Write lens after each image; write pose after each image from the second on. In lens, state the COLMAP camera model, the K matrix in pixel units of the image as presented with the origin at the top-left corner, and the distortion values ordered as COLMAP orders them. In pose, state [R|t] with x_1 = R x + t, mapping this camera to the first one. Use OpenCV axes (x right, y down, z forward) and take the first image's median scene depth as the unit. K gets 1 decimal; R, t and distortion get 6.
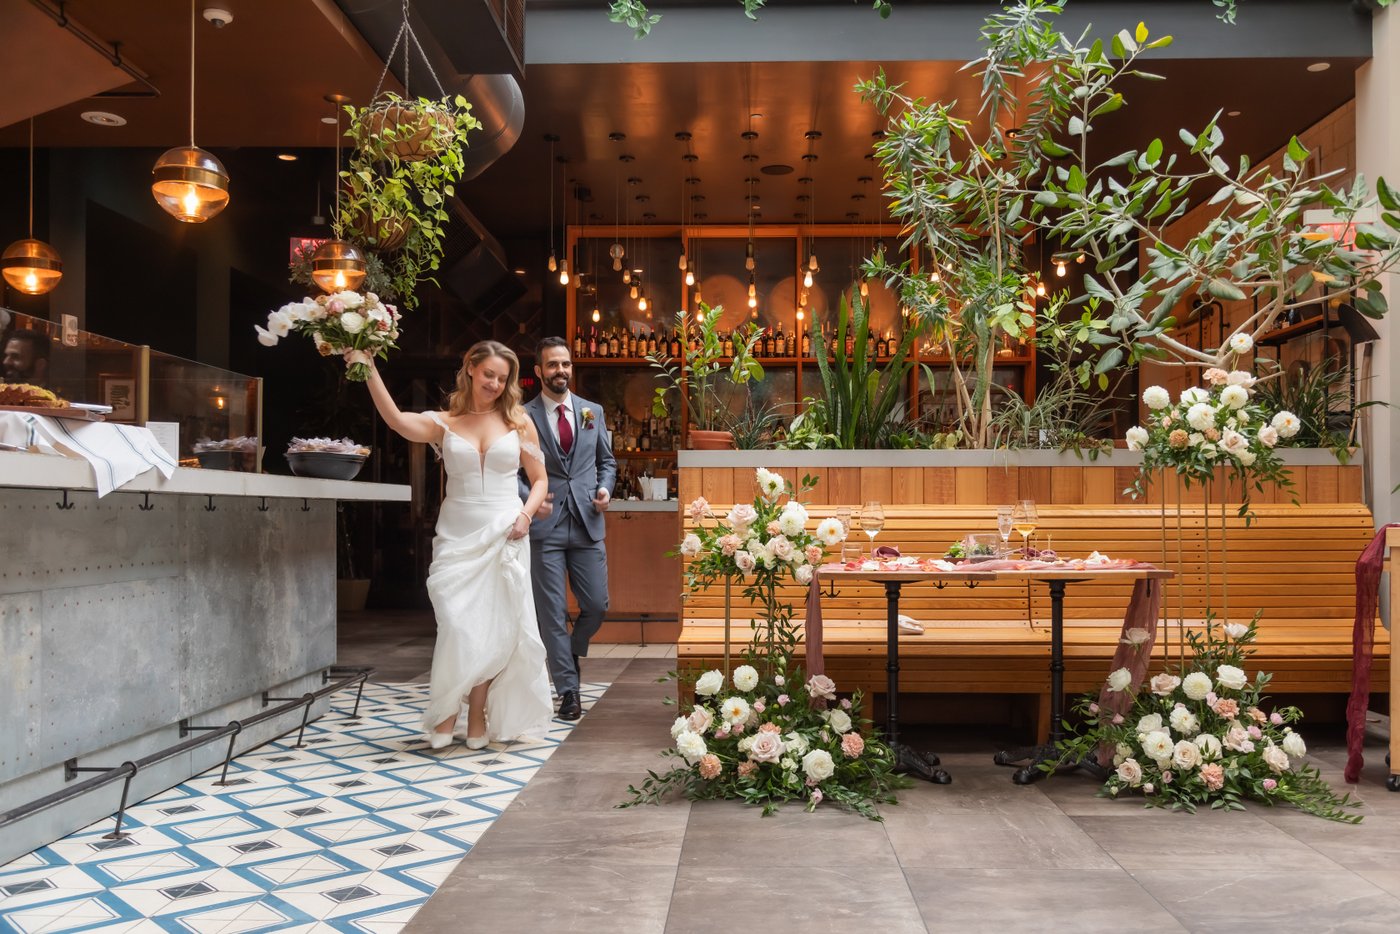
lens RADIAL K [[1214.5, 0, 727.1], [0, 1214.5, 521.0], [0, 0, 1]] dist [0.003831, 0.000992]
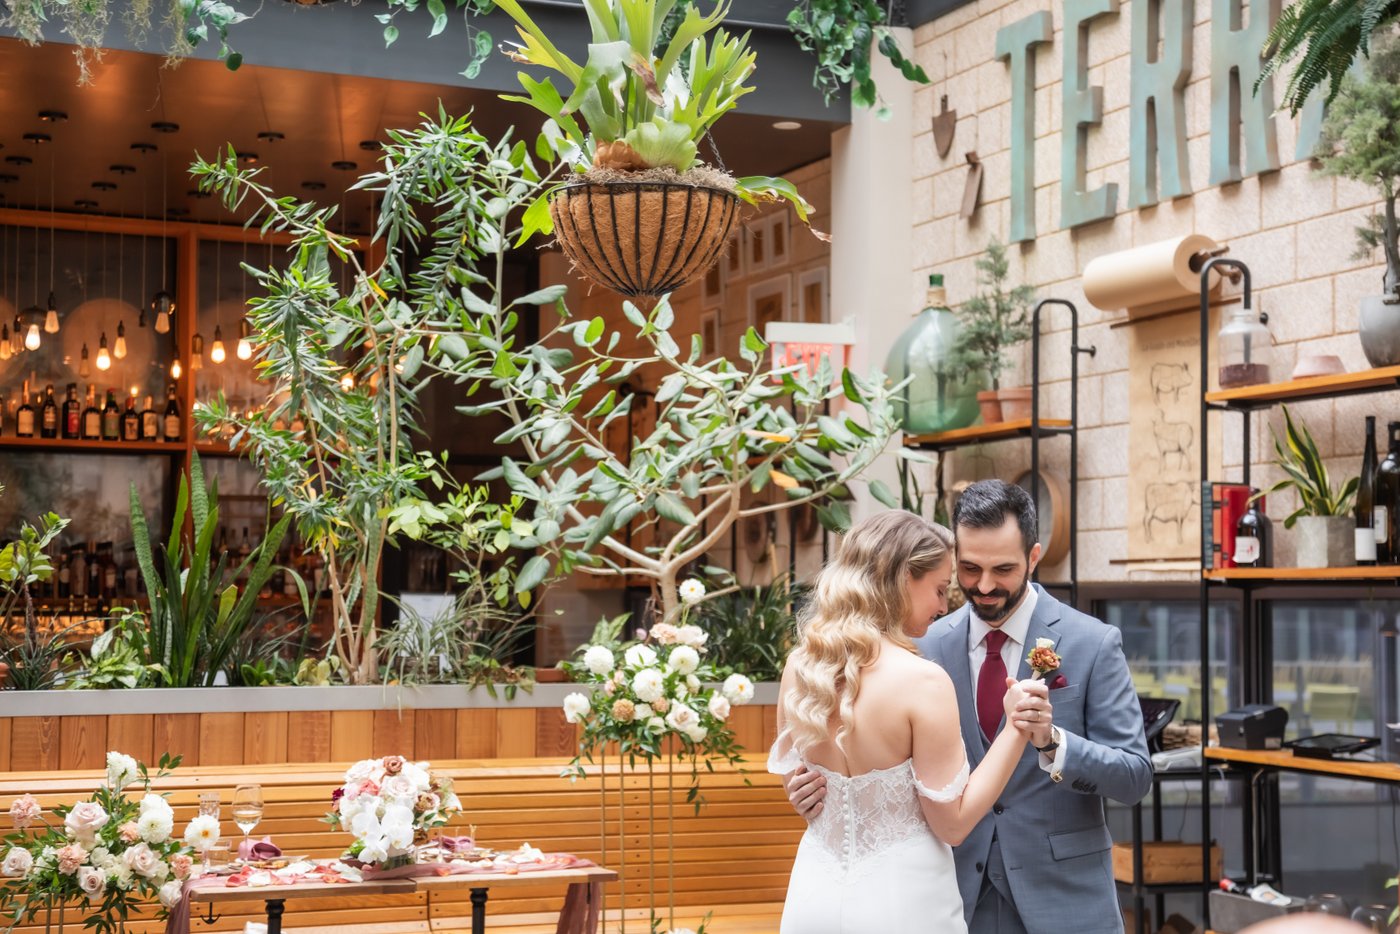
lens RADIAL K [[2565.7, 0, 696.6], [0, 2565.7, 494.6], [0, 0, 1]] dist [0.347953, -0.046516]
pose [[0.917014, 0.024342, 0.398111, -0.258961], [-0.010884, 0.999291, -0.036030, -0.132205], [-0.398706, 0.028707, 0.916630, -0.578883]]
